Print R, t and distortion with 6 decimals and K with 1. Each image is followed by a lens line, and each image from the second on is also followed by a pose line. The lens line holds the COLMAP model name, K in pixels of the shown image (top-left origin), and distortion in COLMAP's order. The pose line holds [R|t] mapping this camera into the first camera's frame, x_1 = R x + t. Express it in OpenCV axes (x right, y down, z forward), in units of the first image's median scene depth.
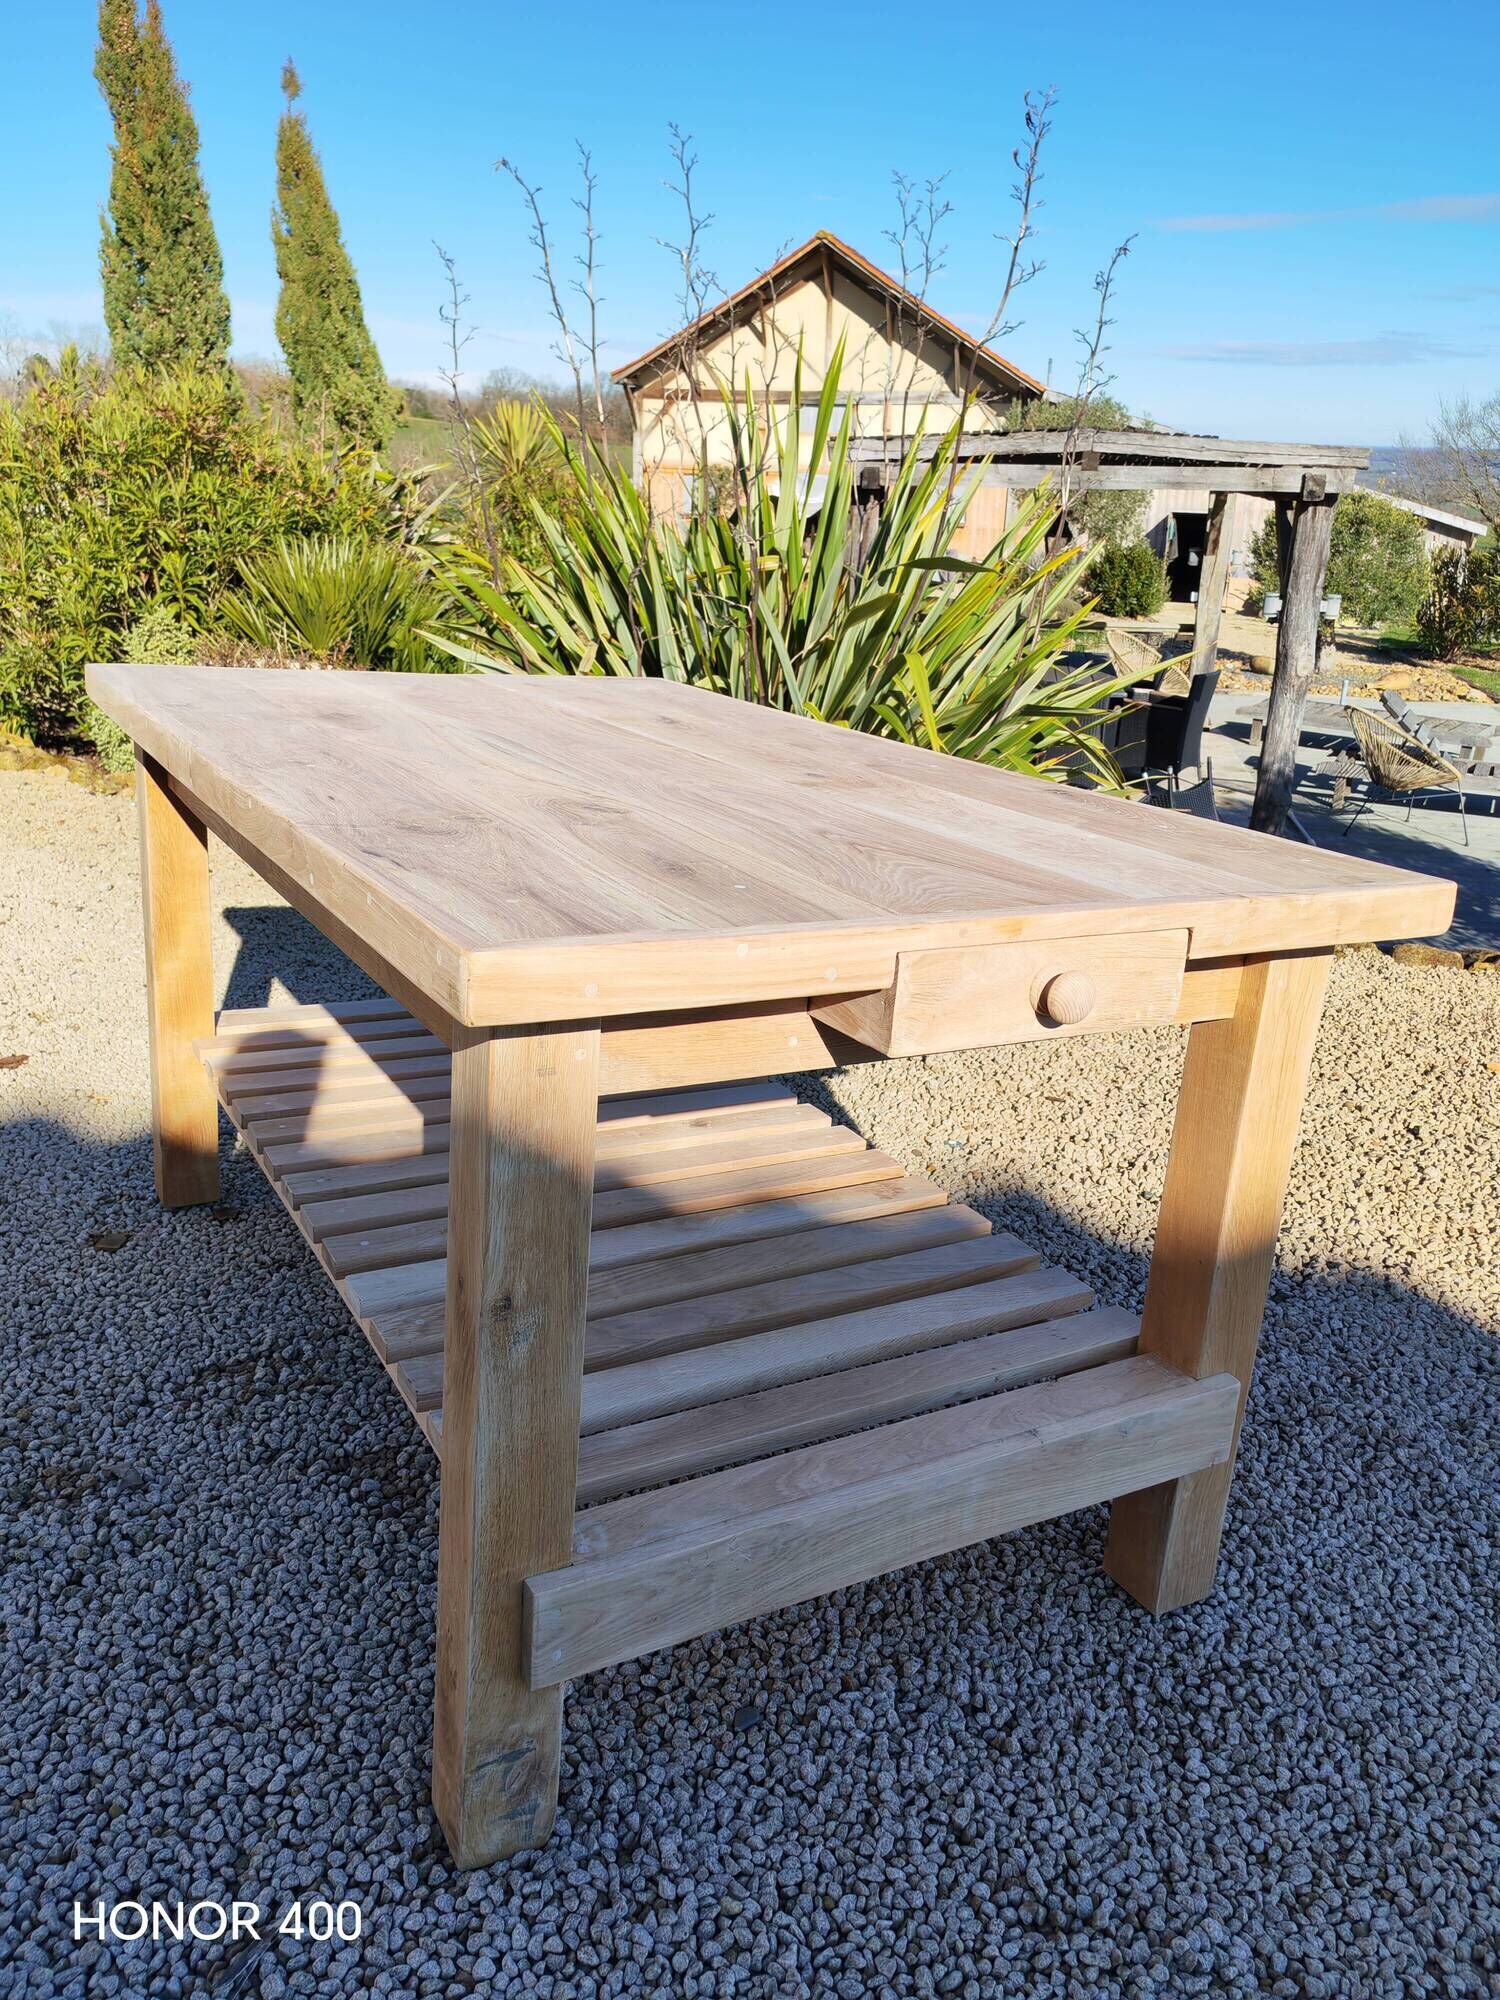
lens RADIAL K [[1504.2, 0, 756.8], [0, 1504.2, 985.2], [0, 0, 1]] dist [0.086502, -0.120831]
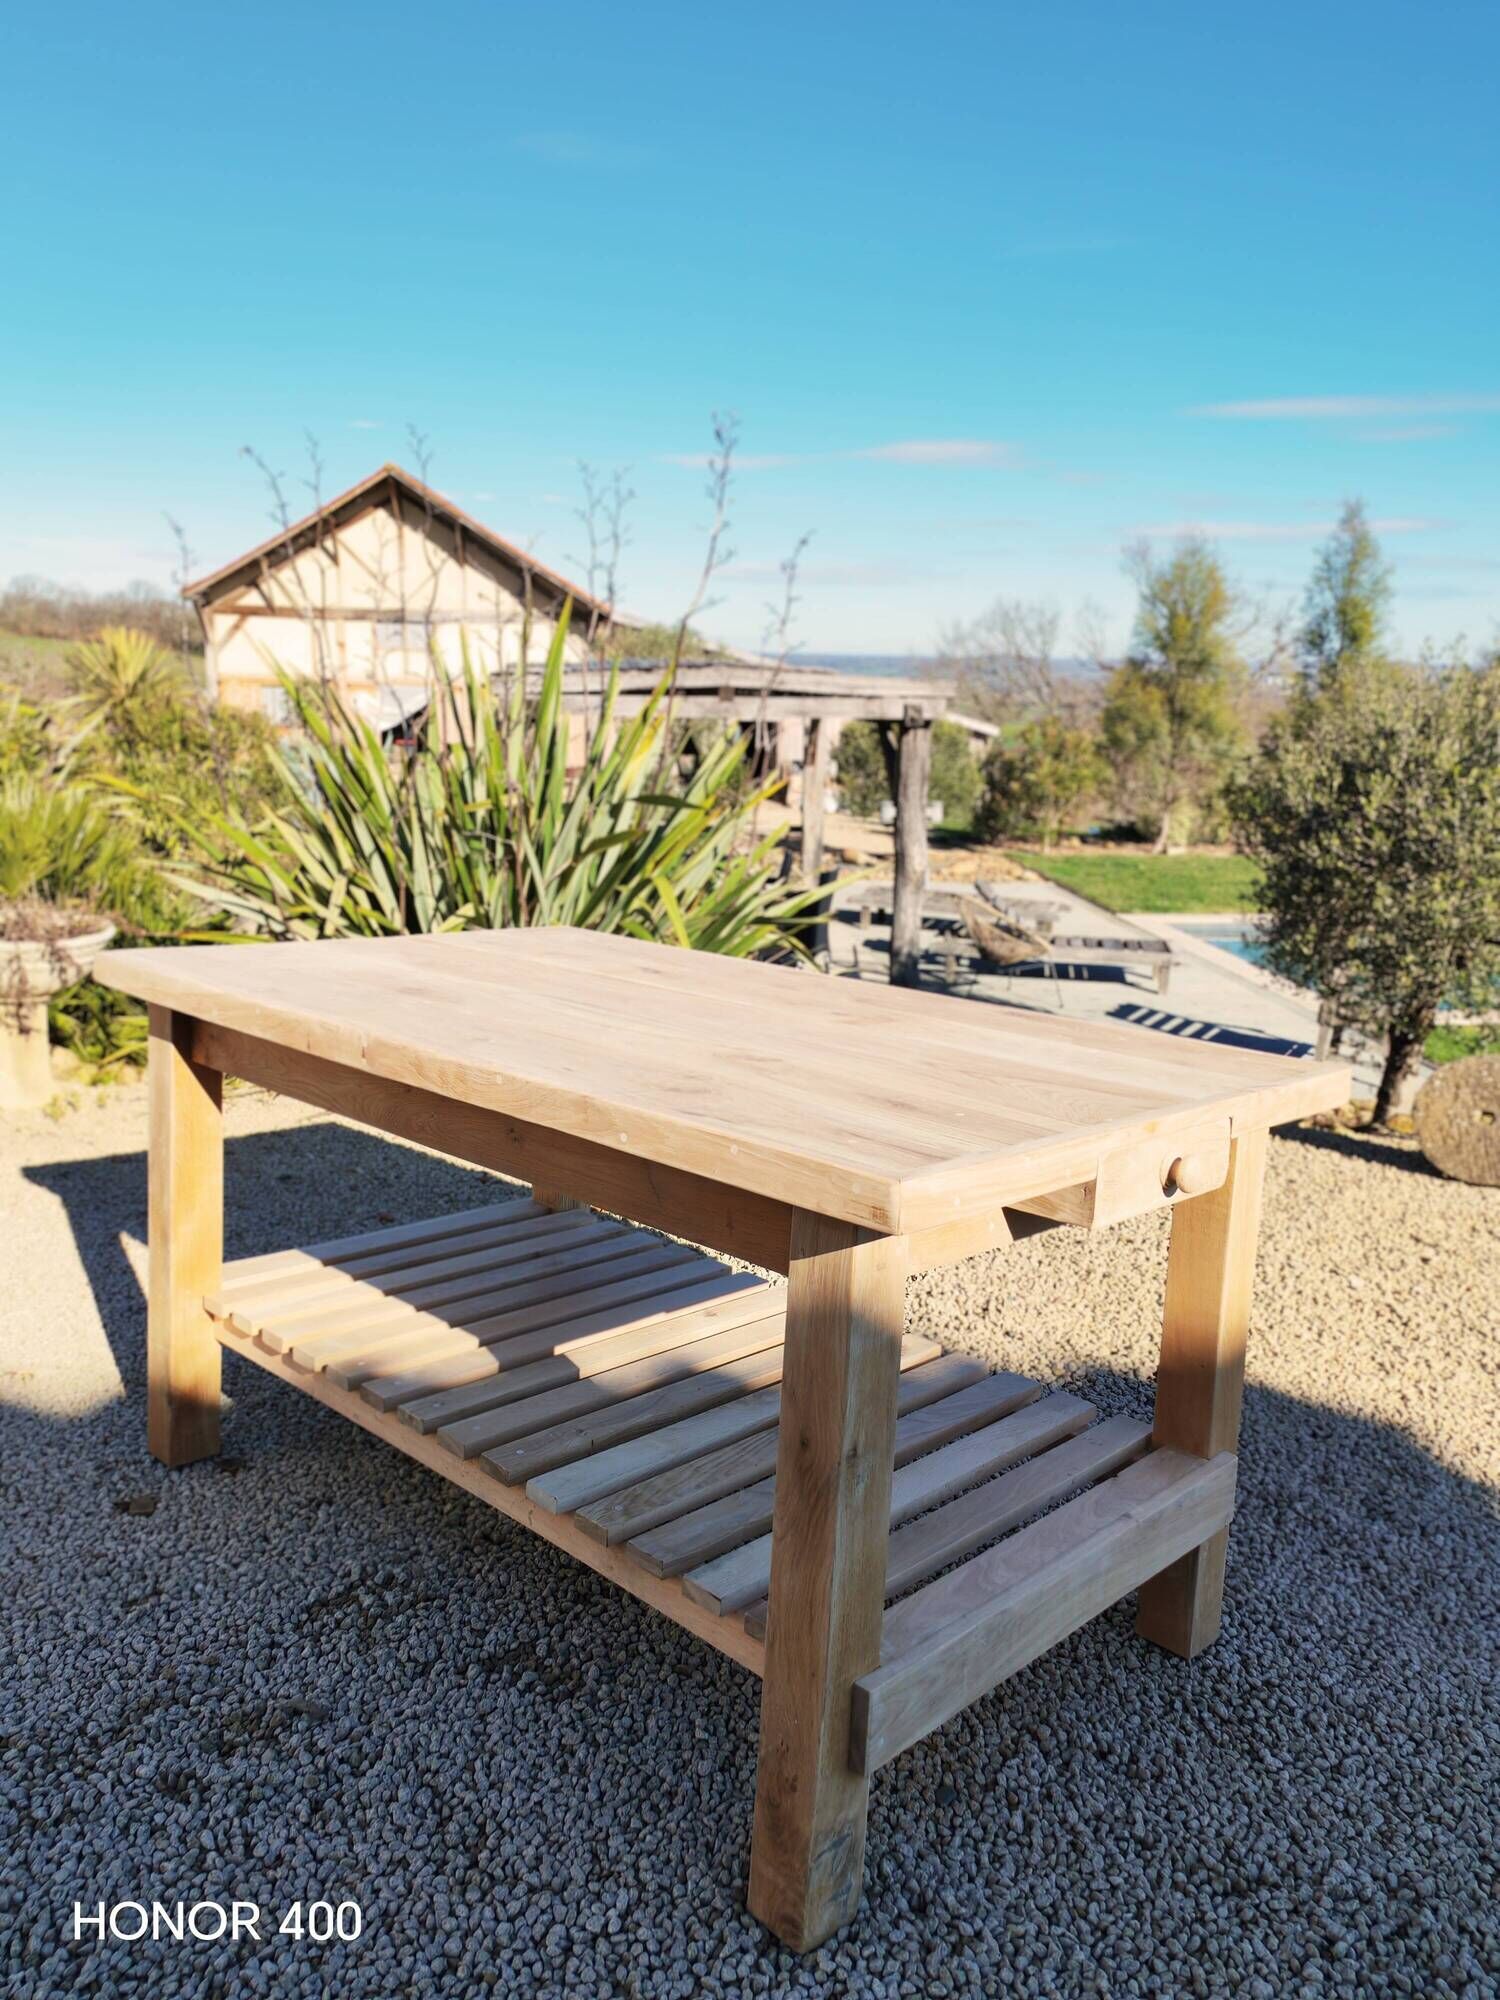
lens RADIAL K [[1499.9, 0, 747.6], [0, 1499.9, 968.0], [0, 0, 1]] dist [0.093306, -0.119719]
pose [[0.959700, -0.060967, 0.274332, -0.411159], [0.096933, 0.988090, -0.119510, -0.038507], [-0.263778, 0.141286, 0.954180, -0.195502]]
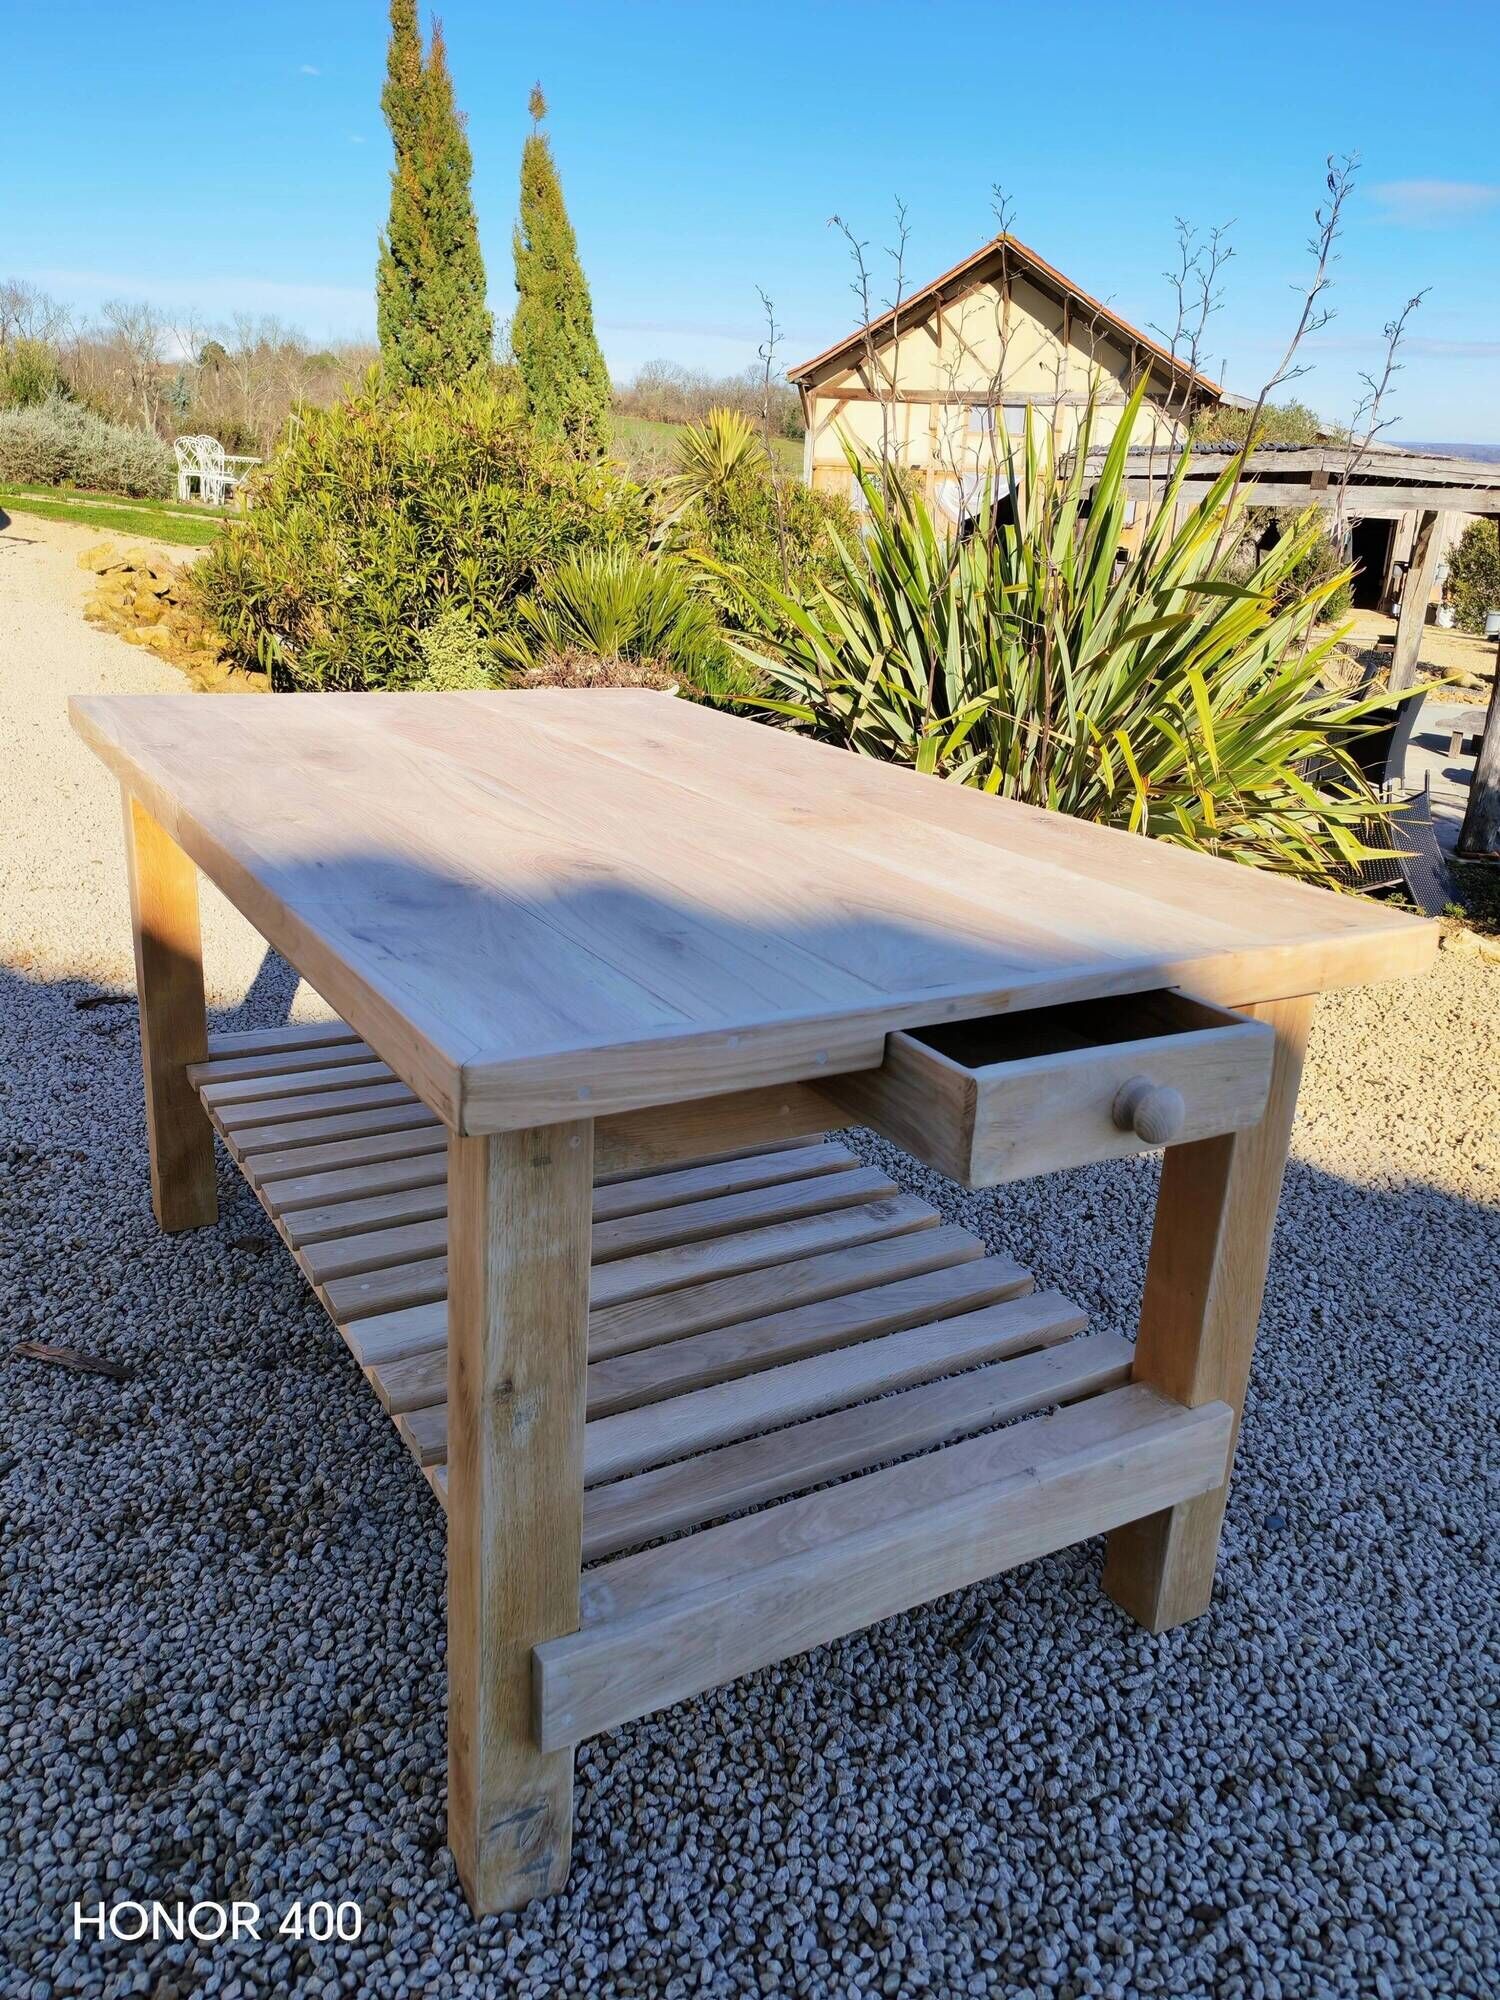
lens RADIAL K [[1504.9, 0, 750.9], [0, 1504.9, 979.1], [0, 0, 1]] dist [0.086315, -0.111368]
pose [[0.995978, 0.041373, -0.079474, -0.335021], [-0.041223, 0.999144, 0.003528, 0.027141], [0.079552, -0.000238, 0.996831, -0.306085]]
